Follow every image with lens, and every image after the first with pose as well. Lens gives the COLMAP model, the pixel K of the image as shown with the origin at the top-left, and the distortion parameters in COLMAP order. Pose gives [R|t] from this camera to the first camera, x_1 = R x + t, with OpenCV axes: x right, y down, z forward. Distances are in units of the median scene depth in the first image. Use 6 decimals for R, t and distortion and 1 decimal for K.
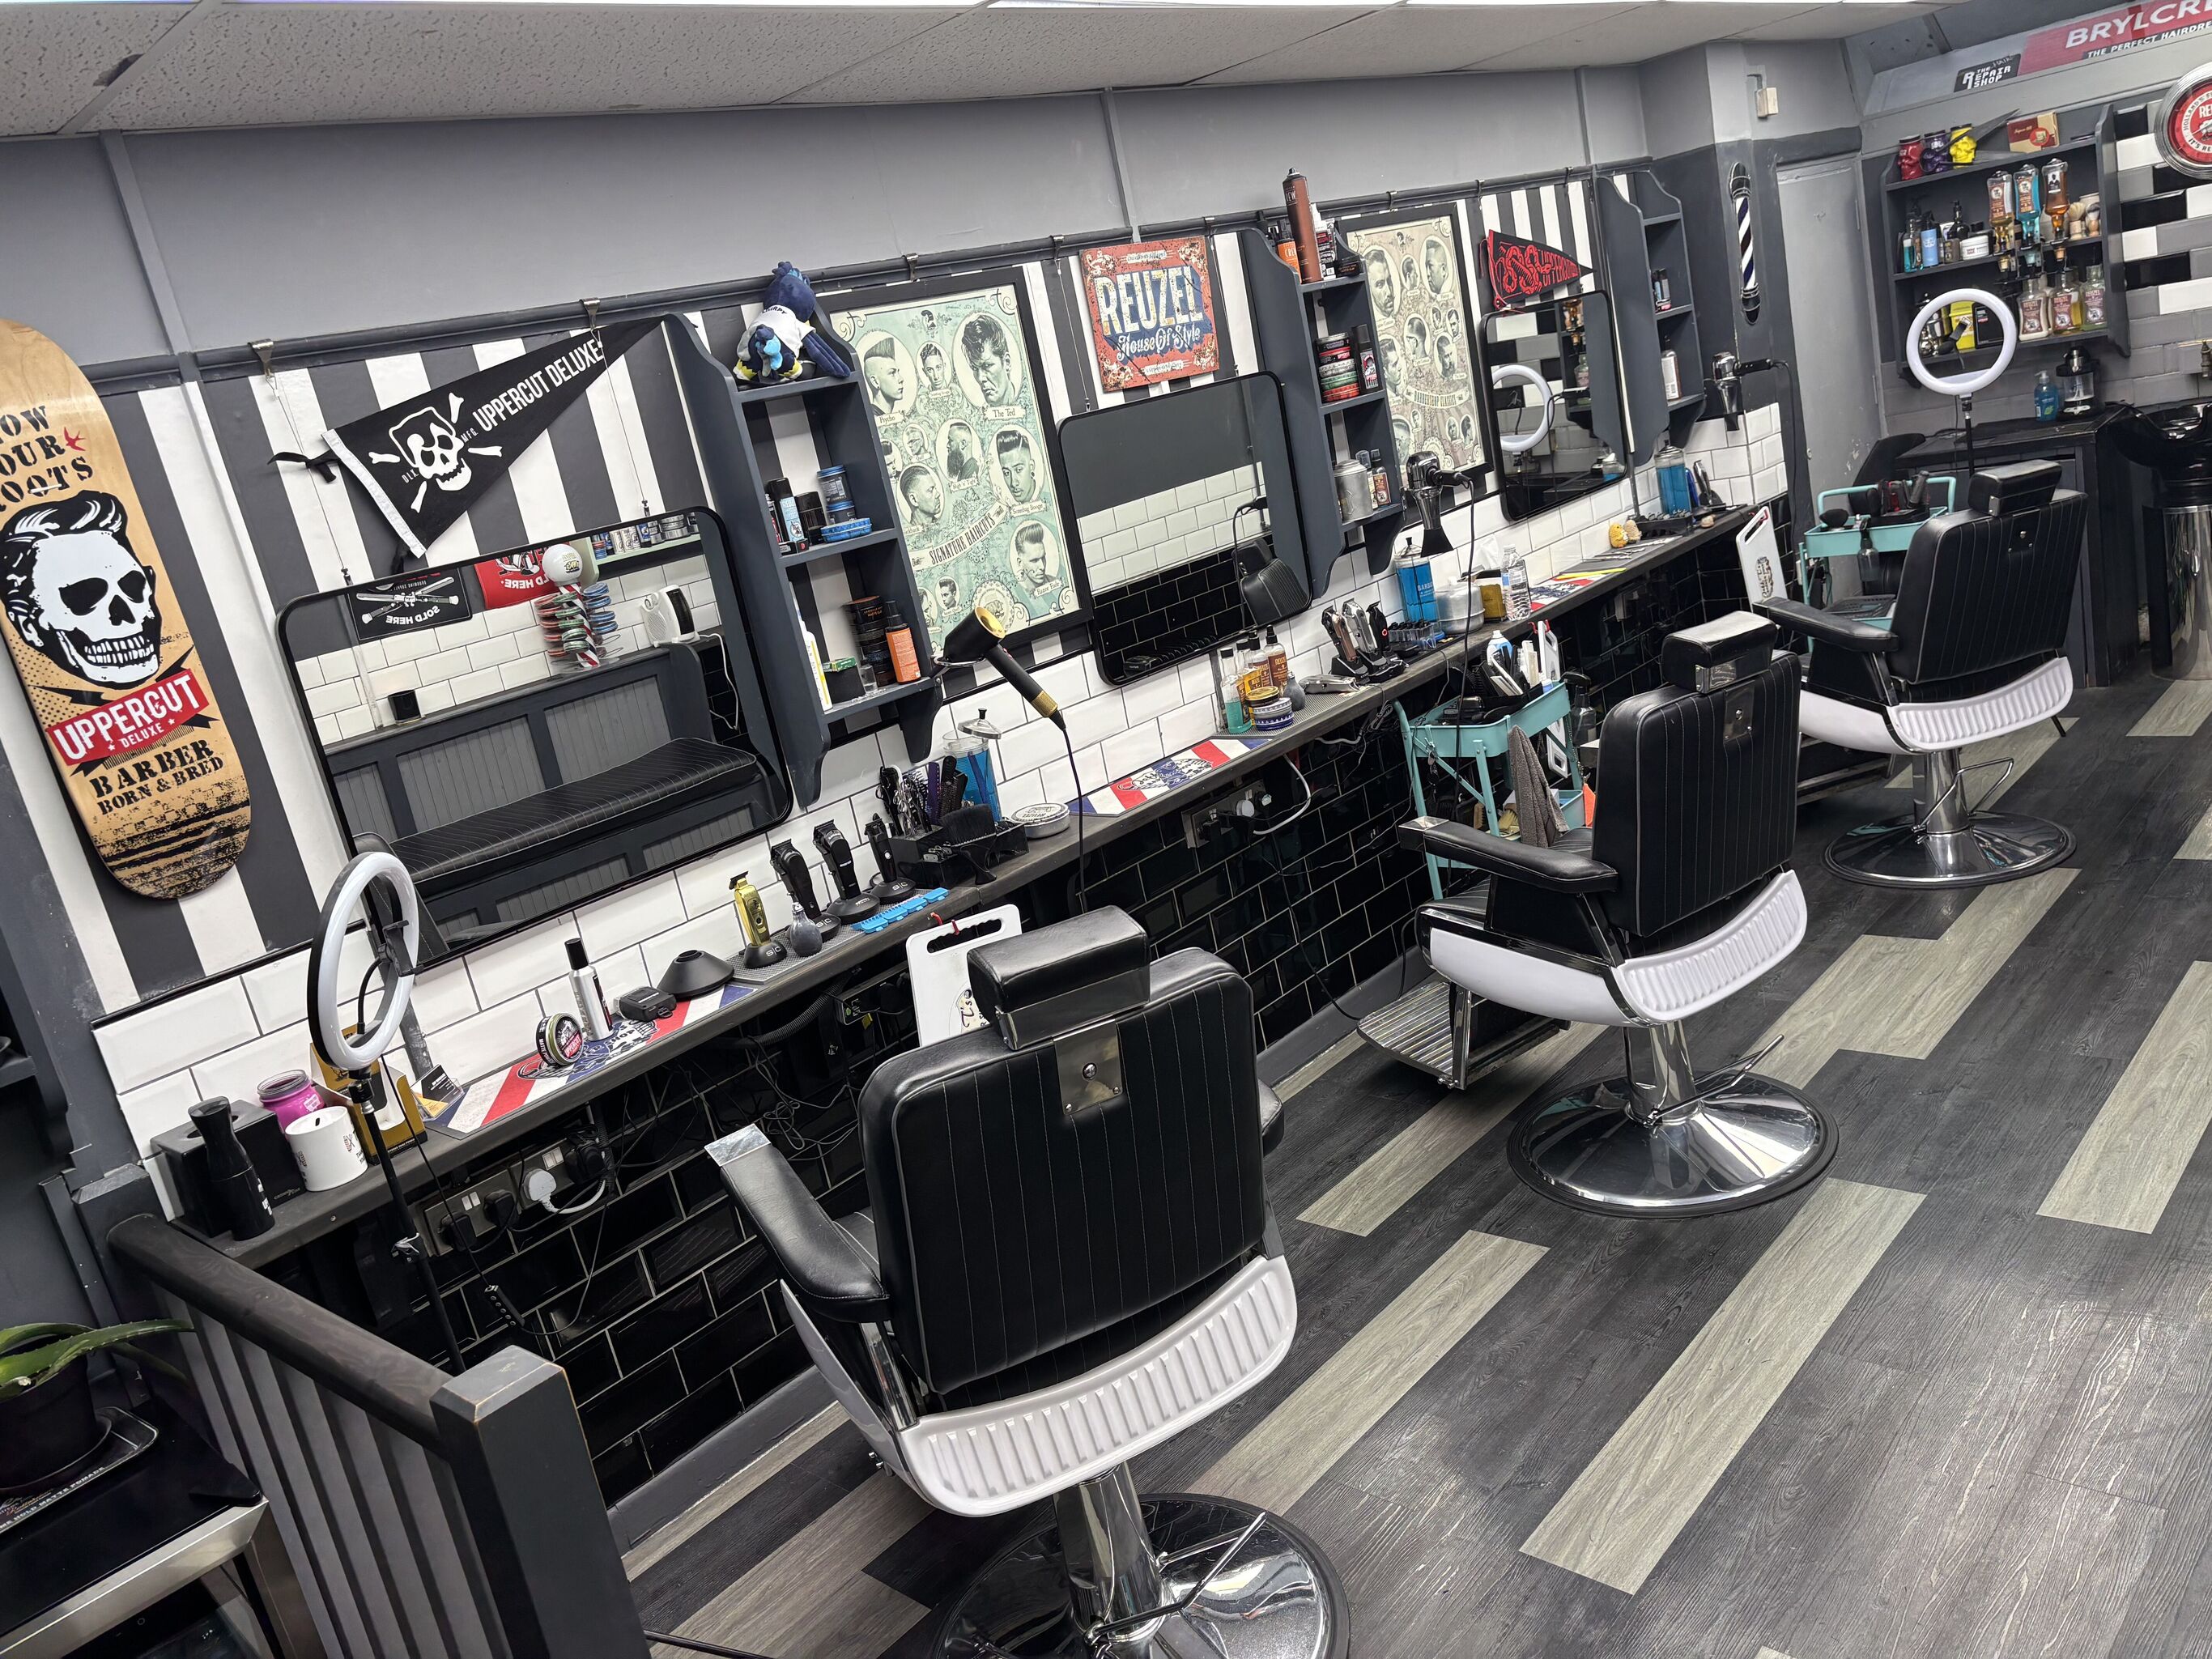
lens RADIAL K [[1702.7, 0, 1093.7], [0, 1702.7, 836.6], [0, 0, 1]] dist [0.038106, -0.036719]
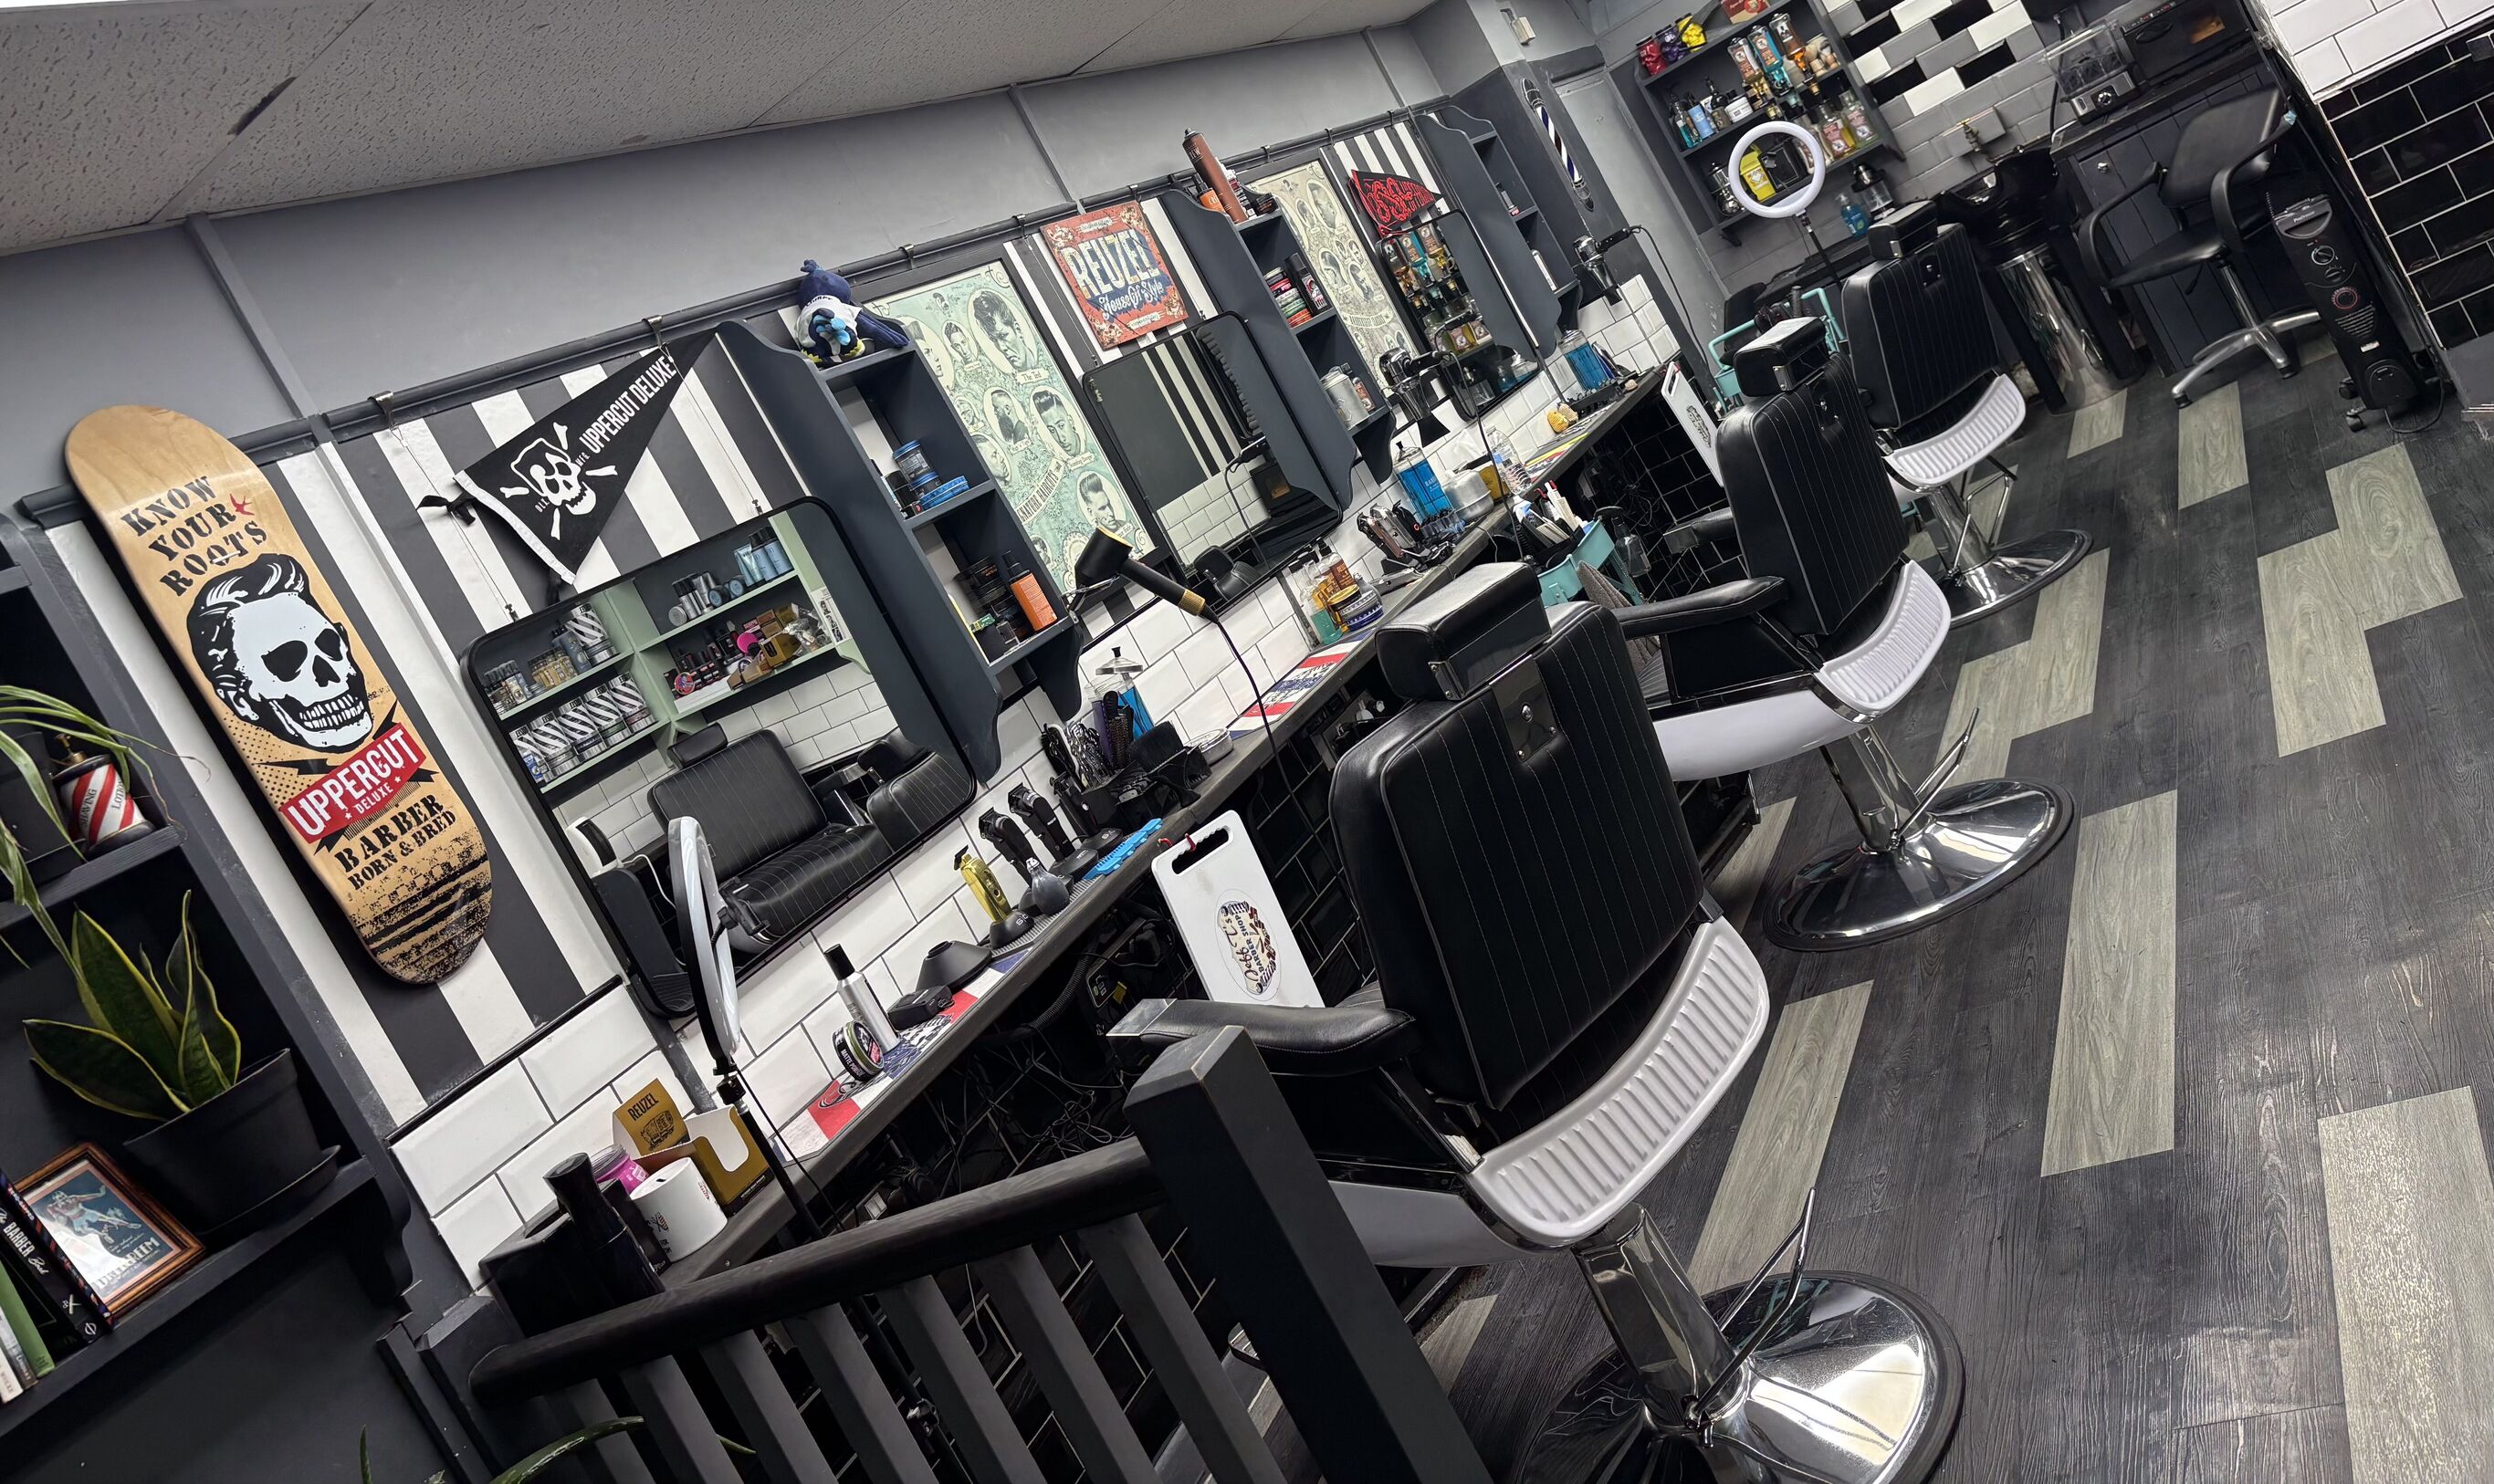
lens RADIAL K [[1920.8, 0, 1248.0], [0, 1920.8, 547.2], [0, 0, 1]] dist [0.040058, -0.023233]
pose [[0.929524, -0.292375, 0.224728, -0.222880], [0.342802, 0.909704, -0.234361, 0.151042], [-0.135914, 0.294881, 0.945818, -0.041150]]
